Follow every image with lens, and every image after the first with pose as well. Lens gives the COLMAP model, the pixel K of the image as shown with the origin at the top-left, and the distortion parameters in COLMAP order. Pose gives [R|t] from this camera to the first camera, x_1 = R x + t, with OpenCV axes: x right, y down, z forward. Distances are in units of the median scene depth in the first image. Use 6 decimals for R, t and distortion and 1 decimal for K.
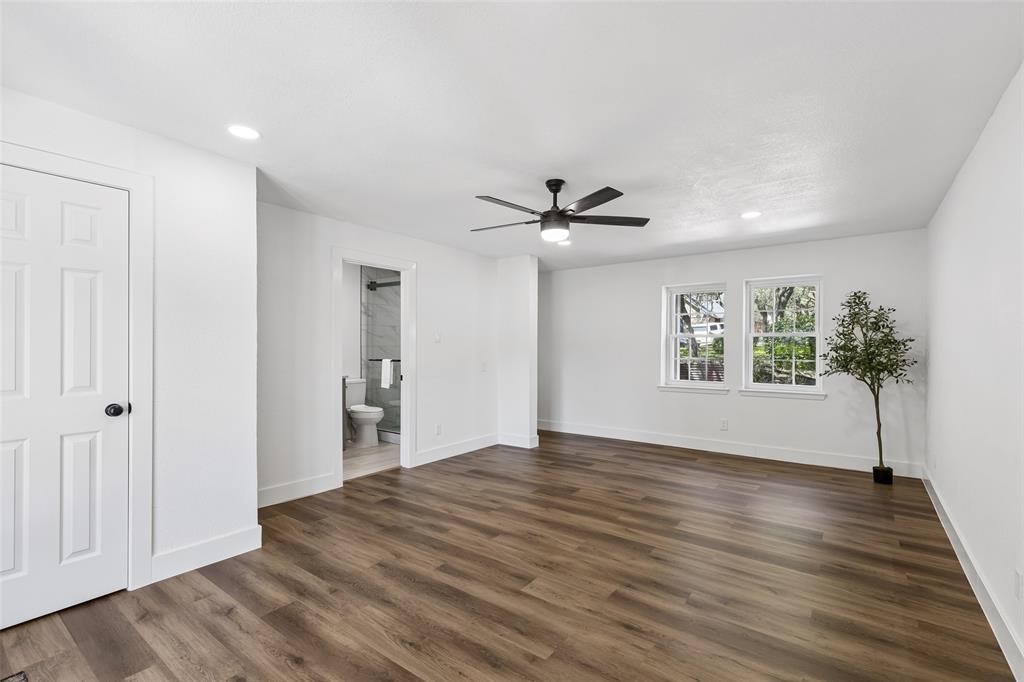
lens RADIAL K [[465.0, 0, 512.1], [0, 465.0, 344.9], [0, 0, 1]] dist [0.003365, 0.000287]
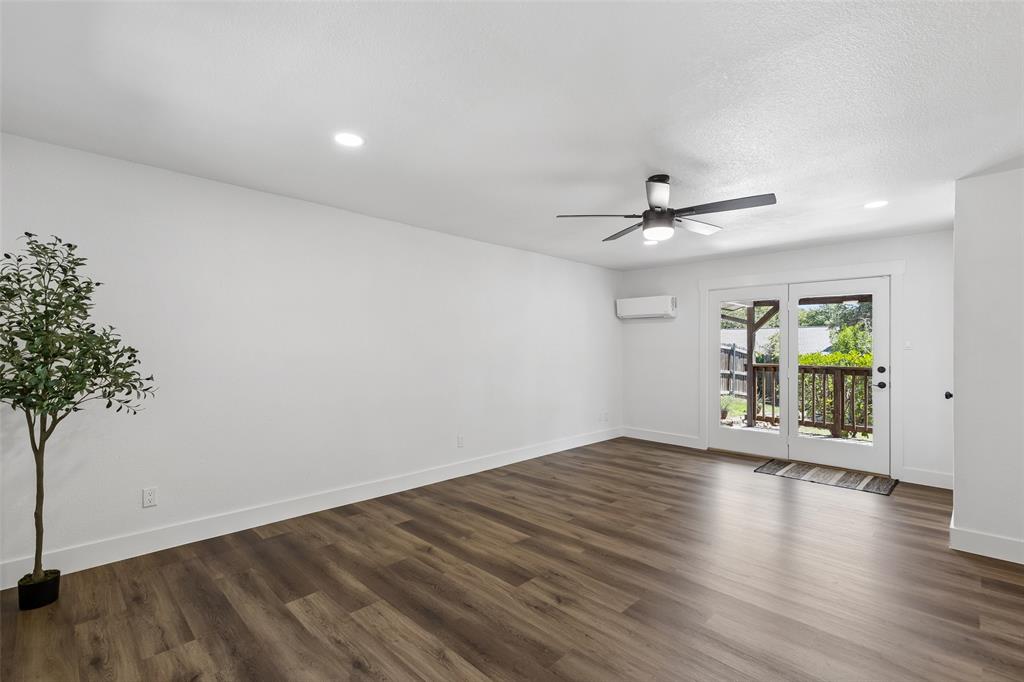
lens RADIAL K [[465.0, 0, 511.3], [0, 465.0, 343.2], [0, 0, 1]] dist [0.003365, 0.000287]
pose [[-0.989795, -0.007625, 0.142298, 0.295111], [-0.009276, 0.999897, -0.010946, -0.000358], [-0.142200, -0.012154, -0.989763, 2.299583]]
